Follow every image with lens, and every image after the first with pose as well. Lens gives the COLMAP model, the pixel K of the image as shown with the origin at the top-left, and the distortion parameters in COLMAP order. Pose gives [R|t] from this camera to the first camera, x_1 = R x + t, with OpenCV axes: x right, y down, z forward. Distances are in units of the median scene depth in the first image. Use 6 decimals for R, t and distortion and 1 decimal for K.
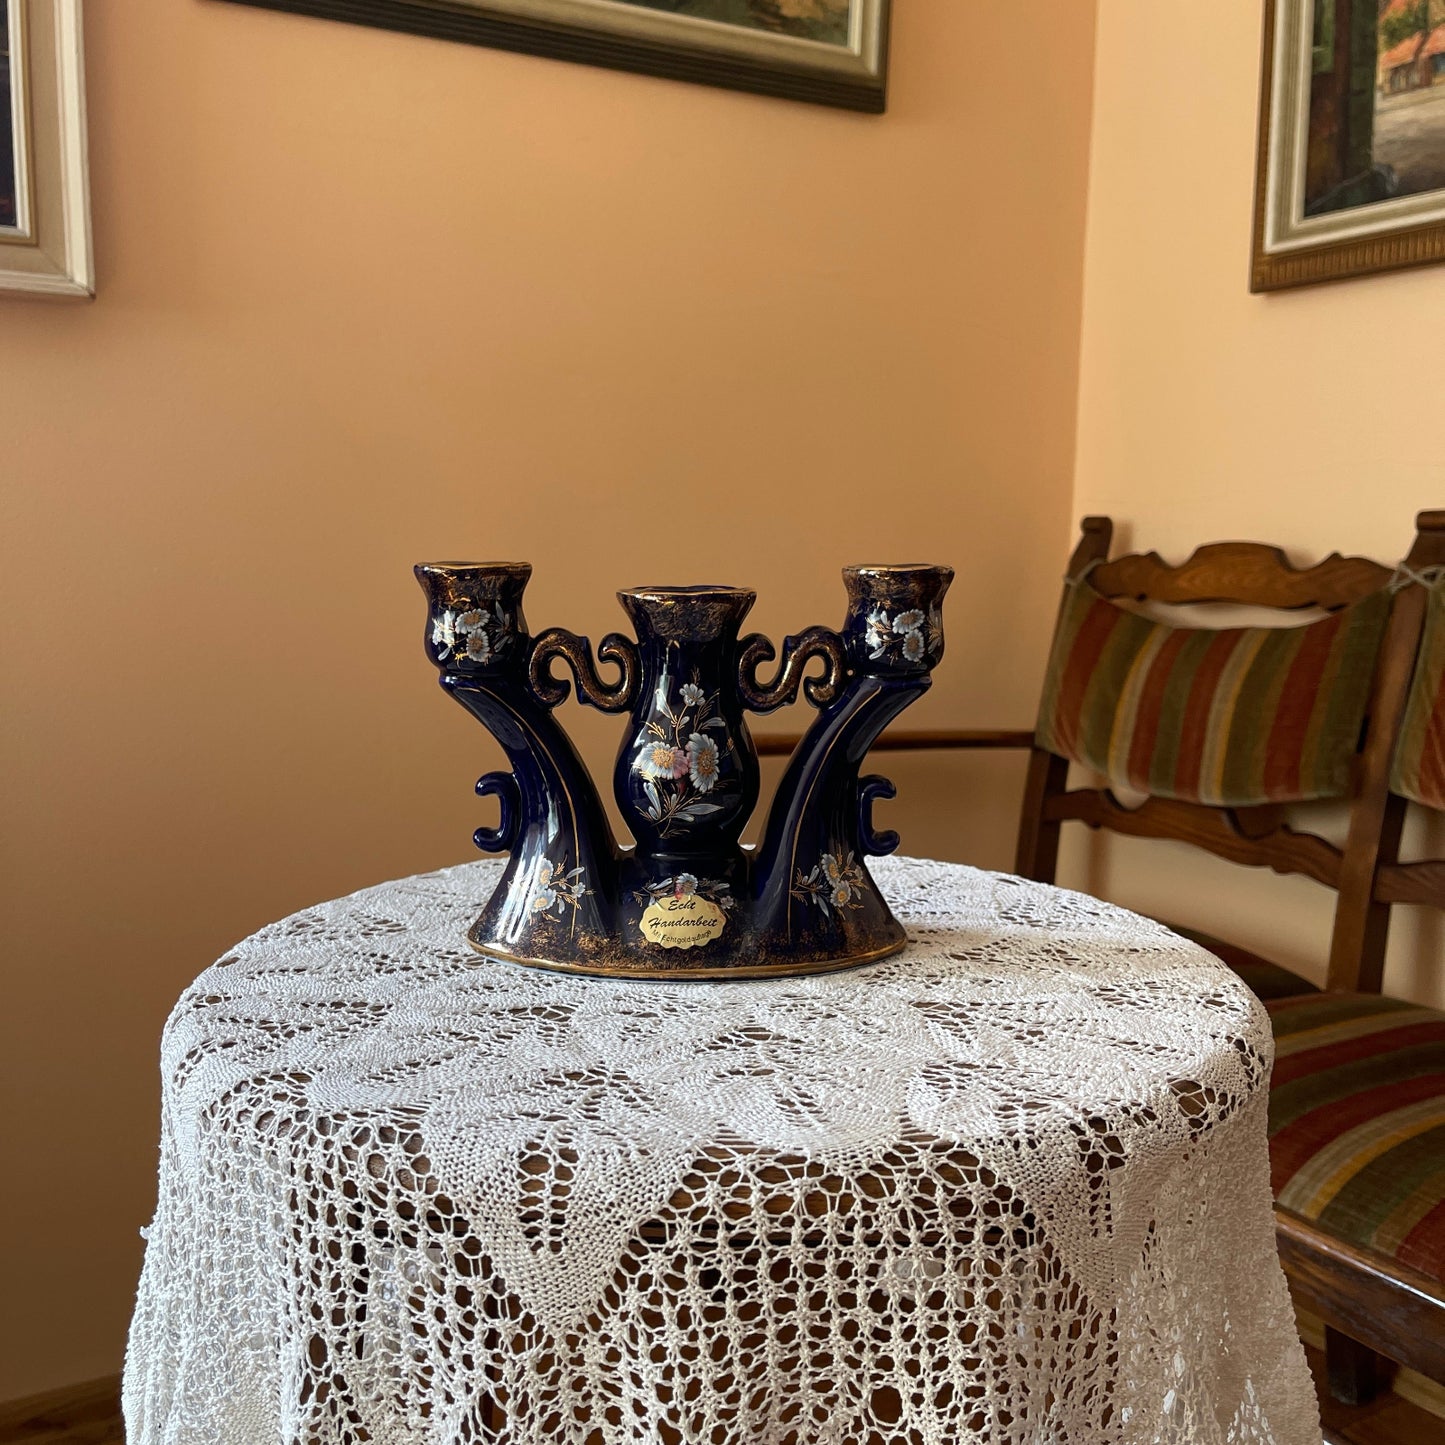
lens RADIAL K [[1655.6, 0, 722.5], [0, 1655.6, 722.5], [0, 0, 1]] dist [0.065134, -0.009122]
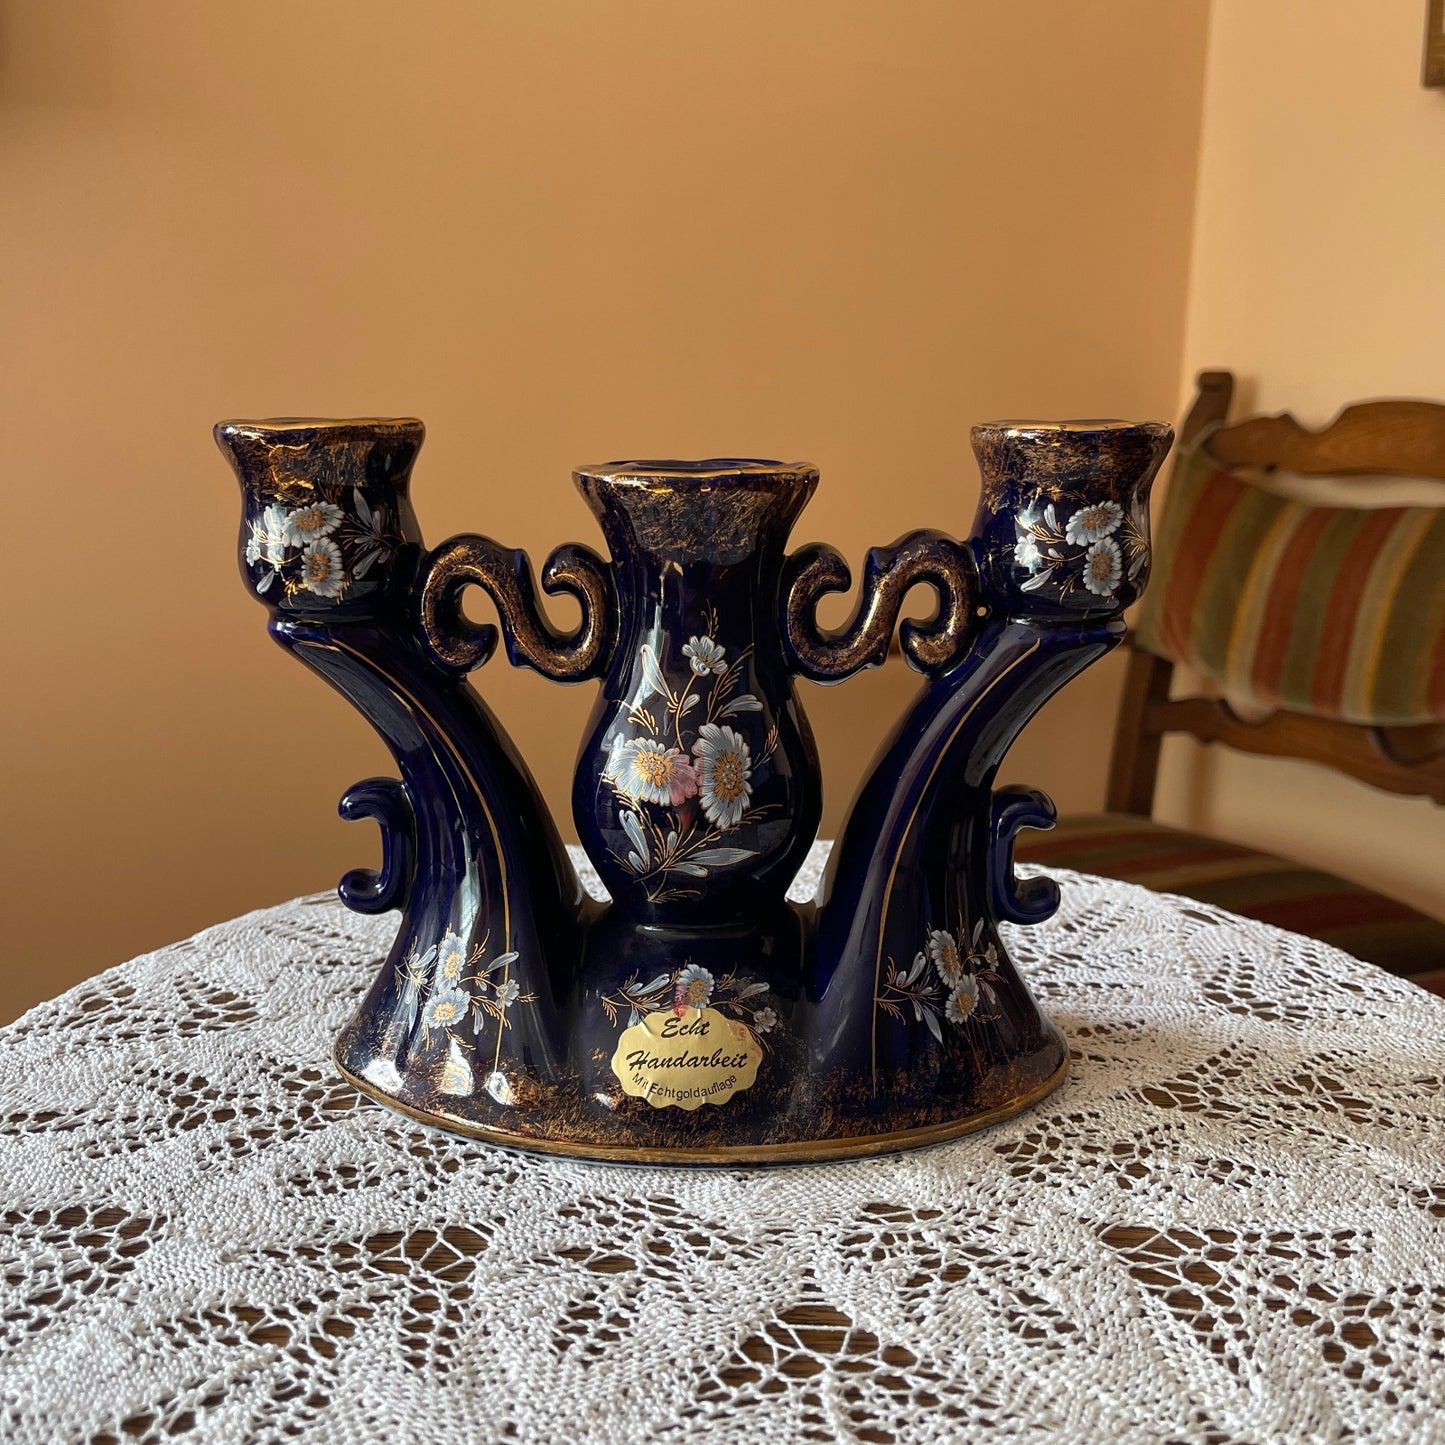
lens RADIAL K [[1550.4, 0, 715.6], [0, 1550.4, 734.9], [0, 0, 1]] dist [0.059551, -0.198857]
pose [[0.999411, 0.003849, -0.034102, 0.003548], [-0.000536, 0.995318, 0.096648, -0.040473], [0.034314, -0.096573, 0.994734, 0.466935]]
